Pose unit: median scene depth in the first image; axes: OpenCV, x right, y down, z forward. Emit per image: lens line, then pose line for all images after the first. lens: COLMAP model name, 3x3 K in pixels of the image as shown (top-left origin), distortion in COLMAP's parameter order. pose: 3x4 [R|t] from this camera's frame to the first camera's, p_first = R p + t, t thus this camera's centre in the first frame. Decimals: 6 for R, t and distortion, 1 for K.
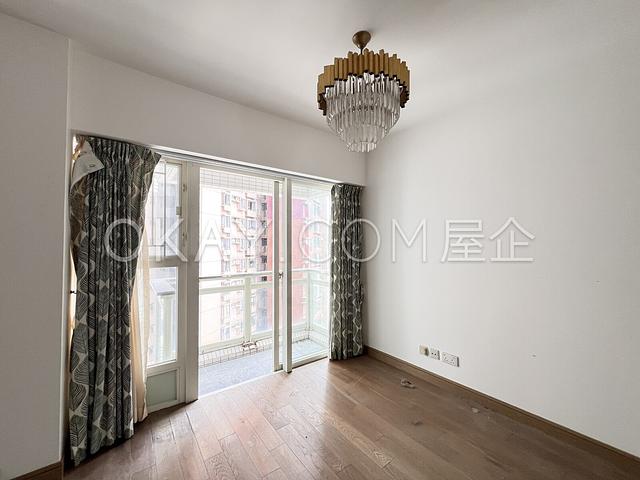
lens RADIAL K [[254.8, 0, 319.6], [0, 254.8, 243.1], [0, 0, 1]] dist [-0.005374, -0.000175]
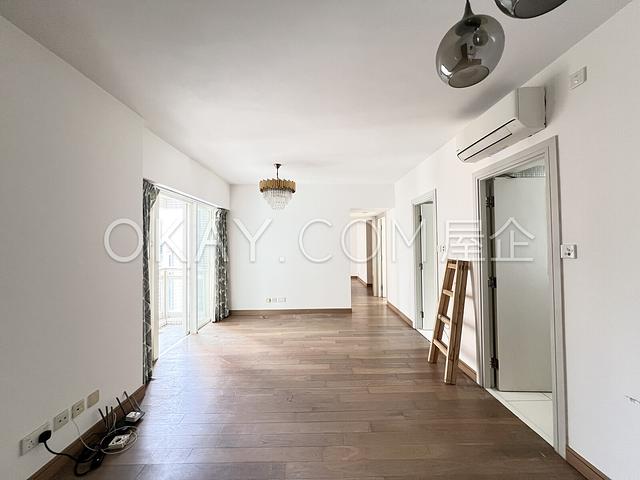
lens RADIAL K [[254.8, 0, 320.1], [0, 254.8, 239.7], [0, 0, 1]] dist [-0.005374, -0.000175]
pose [[0.587876, 0.016479, 0.808783, -0.936934], [-0.003007, 0.999830, -0.018185, -0.016197], [-0.808945, 0.008258, 0.587826, -0.485294]]
